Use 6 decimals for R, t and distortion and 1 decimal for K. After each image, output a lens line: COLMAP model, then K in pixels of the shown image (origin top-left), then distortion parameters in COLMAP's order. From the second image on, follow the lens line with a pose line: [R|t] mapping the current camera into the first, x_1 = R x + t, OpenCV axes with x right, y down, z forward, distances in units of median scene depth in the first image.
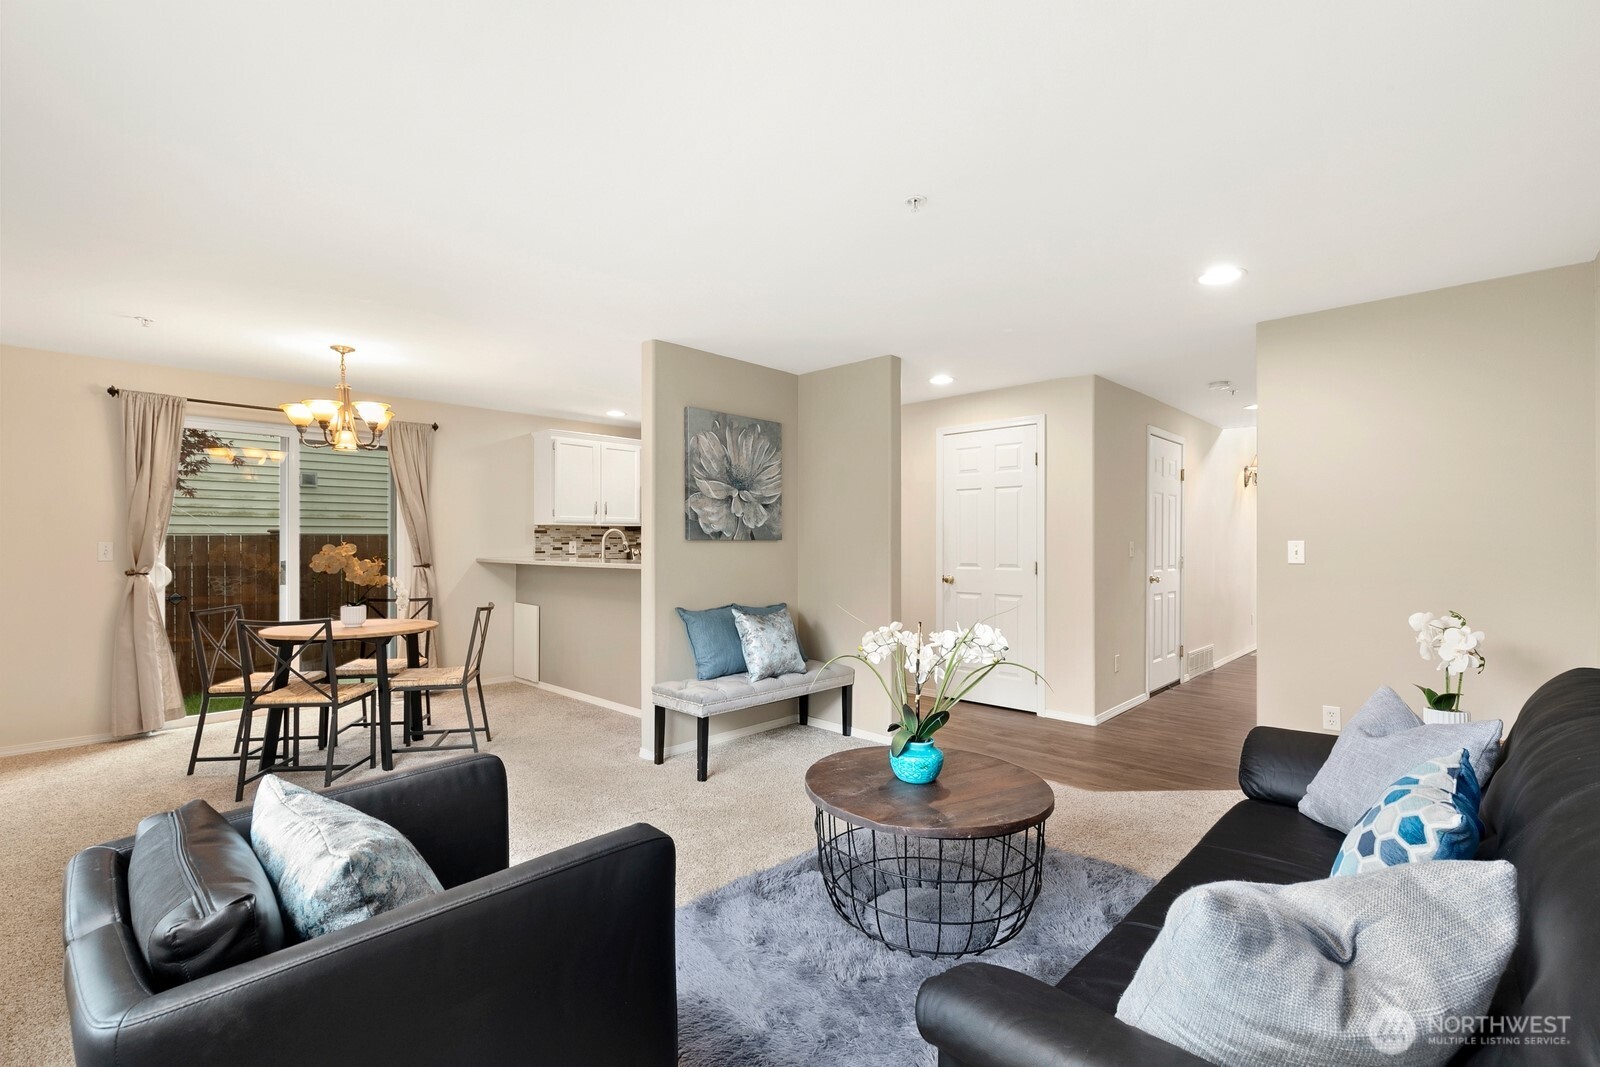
lens RADIAL K [[712.5, 0, 800.3], [0, 712.5, 537.7], [0, 0, 1]] dist [0.002337, 0.000444]
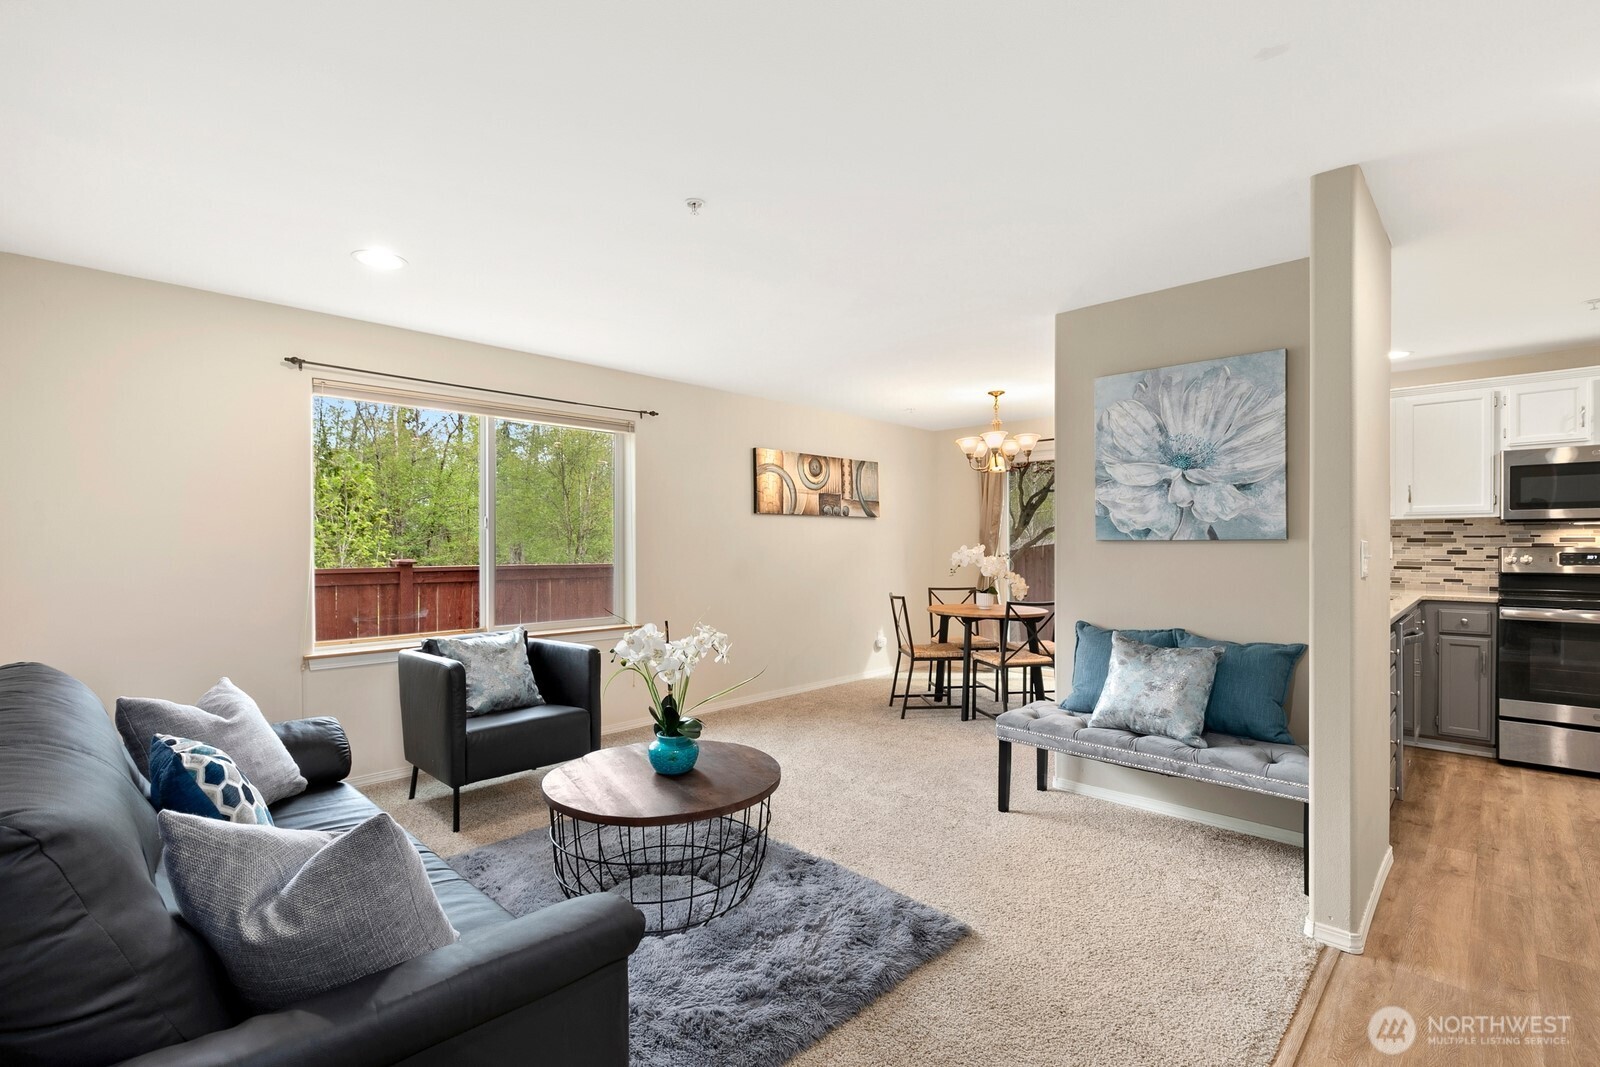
lens RADIAL K [[733.6, 0, 803.3], [0, 733.6, 545.5], [0, 0, 1]] dist [0.000821, -0.000227]
pose [[-0.006463, 0.002219, -0.999977, 0.500923], [0.007521, 0.999969, 0.002170, 0.003459], [0.999951, -0.007507, -0.006479, 0.485719]]
